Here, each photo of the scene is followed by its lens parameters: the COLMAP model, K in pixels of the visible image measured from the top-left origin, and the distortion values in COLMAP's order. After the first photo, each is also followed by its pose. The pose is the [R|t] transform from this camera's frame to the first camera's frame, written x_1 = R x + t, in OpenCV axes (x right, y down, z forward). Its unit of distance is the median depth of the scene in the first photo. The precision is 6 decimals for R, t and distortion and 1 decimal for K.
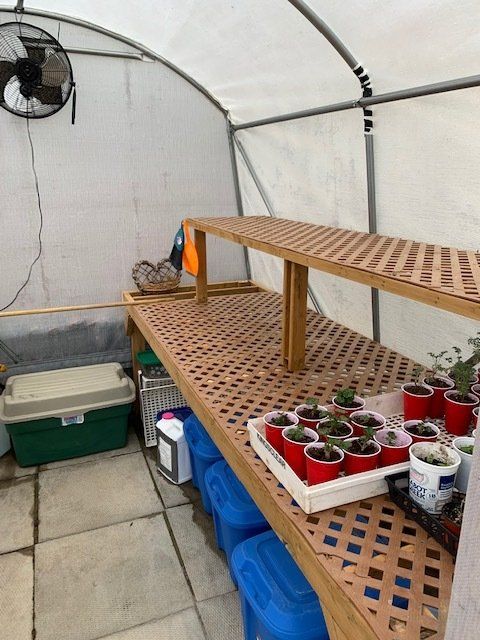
lens RADIAL K [[489.9, 0, 239.2], [0, 489.9, 312.8], [0, 0, 1]] dist [0.055130, -0.065956]
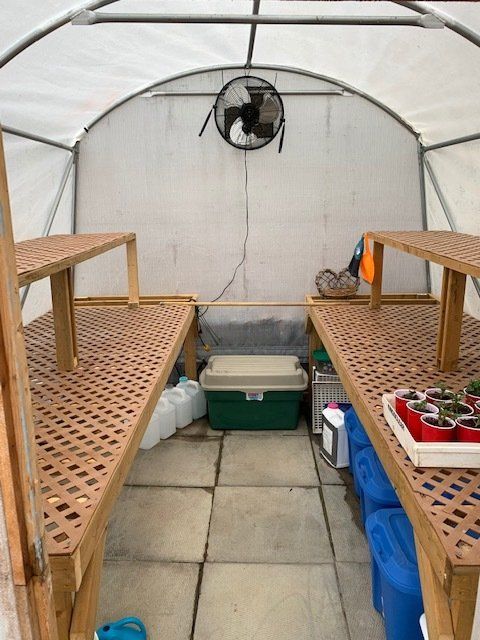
lens RADIAL K [[489.9, 0, 239.2], [0, 489.9, 312.8], [0, 0, 1]] dist [0.055130, -0.065956]
pose [[0.917692, 0.086863, -0.387680, 0.076500], [-0.102723, 0.994502, -0.020333, 0.043766], [0.383782, 0.058483, 0.921570, -0.129898]]
